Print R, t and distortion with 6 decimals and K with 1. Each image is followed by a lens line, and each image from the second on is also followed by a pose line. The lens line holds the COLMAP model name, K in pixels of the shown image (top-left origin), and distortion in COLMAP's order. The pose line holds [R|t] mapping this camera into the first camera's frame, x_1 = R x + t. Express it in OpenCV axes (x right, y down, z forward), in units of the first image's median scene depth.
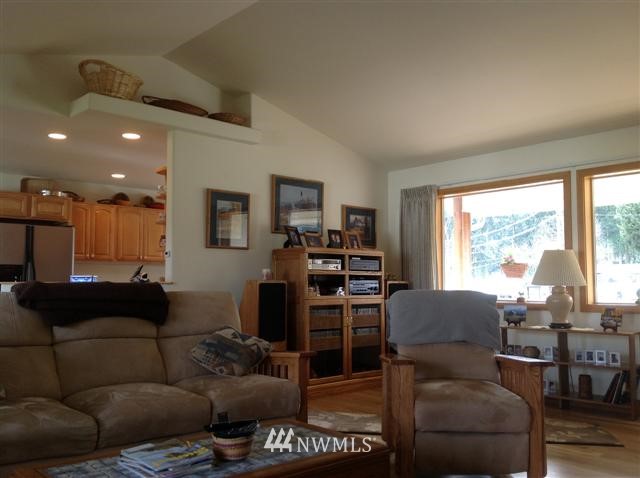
lens RADIAL K [[599.4, 0, 320.0], [0, 599.4, 239.0], [0, 0, 1]] dist [0.501881, -1.200002]
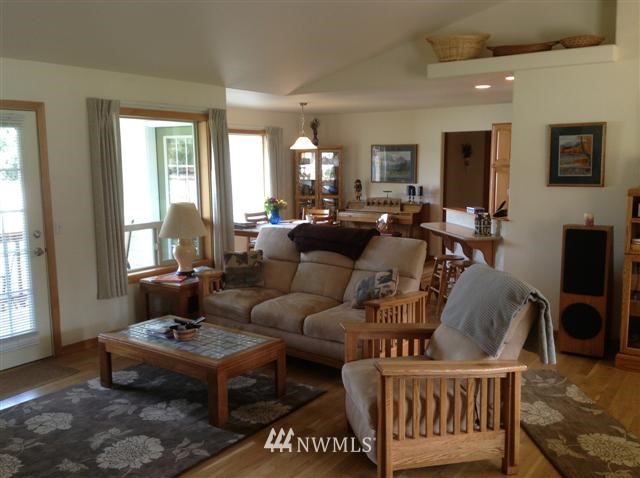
lens RADIAL K [[599.4, 0, 320.0], [0, 599.4, 239.0], [0, 0, 1]] dist [0.501881, -1.200002]
pose [[0.210703, 0.122829, -0.969803, 0.725729], [0.088692, 0.985581, 0.144097, -0.081070], [0.973518, -0.116375, 0.196771, 0.434262]]
